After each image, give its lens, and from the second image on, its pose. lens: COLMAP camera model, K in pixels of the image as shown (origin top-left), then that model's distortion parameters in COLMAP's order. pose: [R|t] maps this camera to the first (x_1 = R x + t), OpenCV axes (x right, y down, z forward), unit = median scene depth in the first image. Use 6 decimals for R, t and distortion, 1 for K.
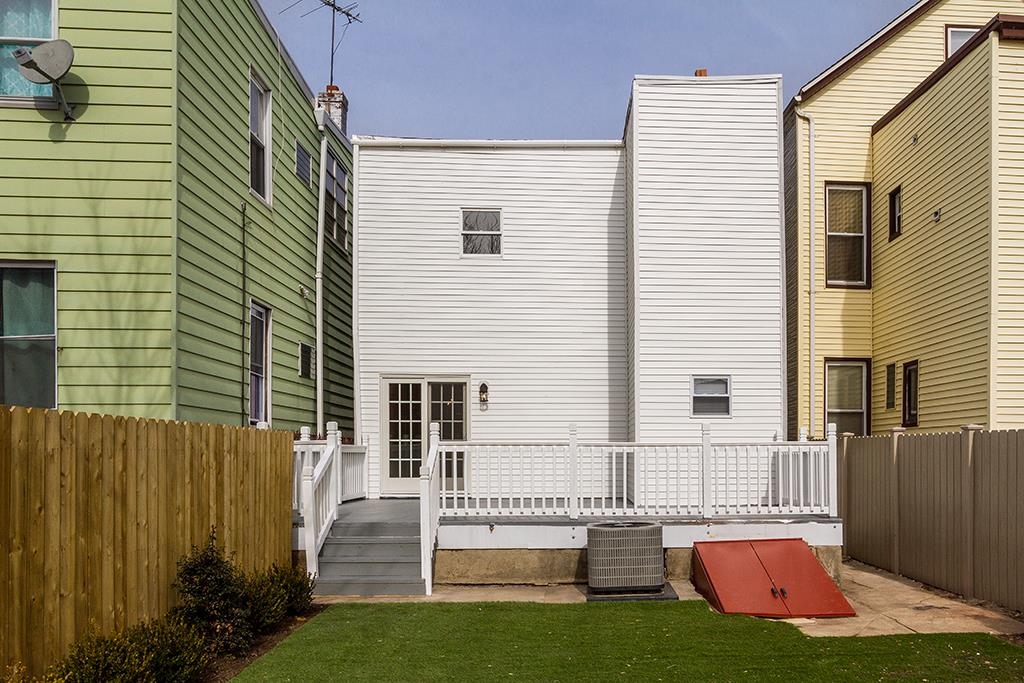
lens RADIAL K [[848.4, 0, 621.7], [0, 848.4, 452.8], [0, 0, 1]] dist [0.011160, 0.006276]
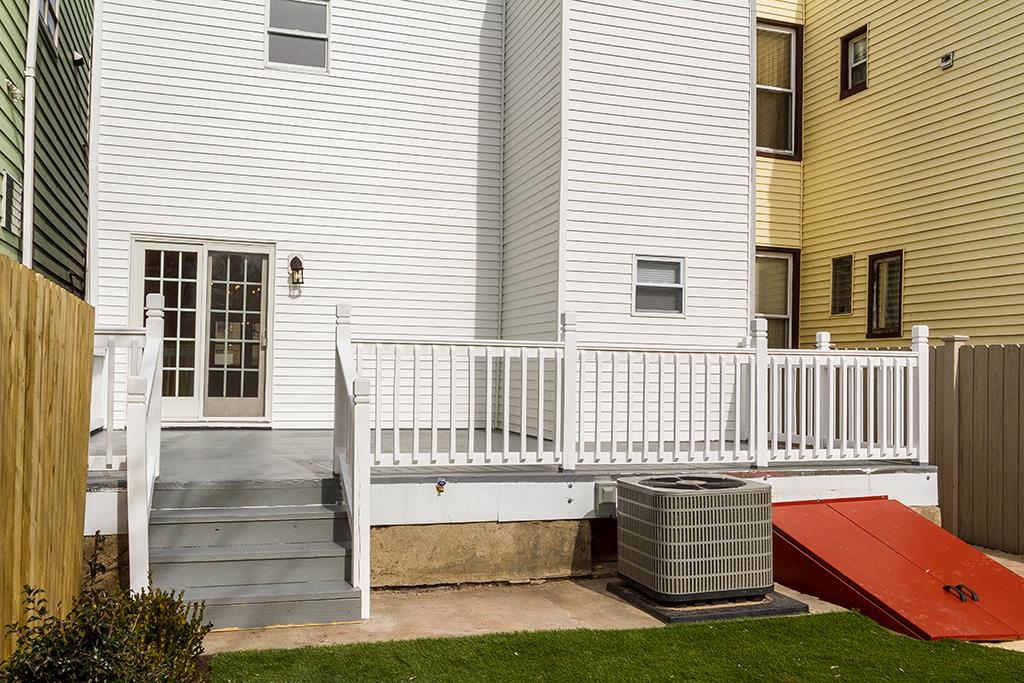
lens RADIAL K [[927.1, 0, 508.2], [0, 927.1, 346.8], [0, 0, 1]] dist [0.020114, 0.000000]
pose [[0.968942, 0.023915, 0.246129, -0.203685], [-0.017691, 0.999466, -0.027469, 0.007060], [-0.246655, 0.022261, 0.968848, 0.285006]]
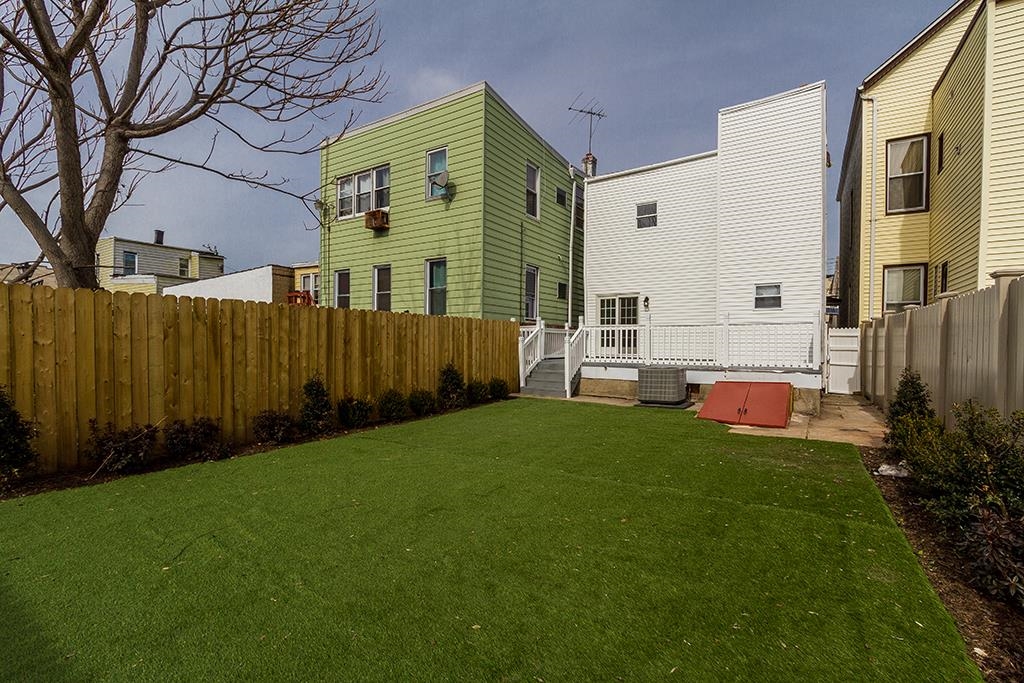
lens RADIAL K [[471.2, 0, 512.0], [0, 471.2, 349.3], [0, 0, 1]] dist [0.004428, -0.000188]
pose [[0.797628, 0.012612, -0.603018, 0.258565], [-0.003951, 0.999869, 0.015686, 0.021194], [0.603137, -0.010129, 0.797573, -0.007330]]
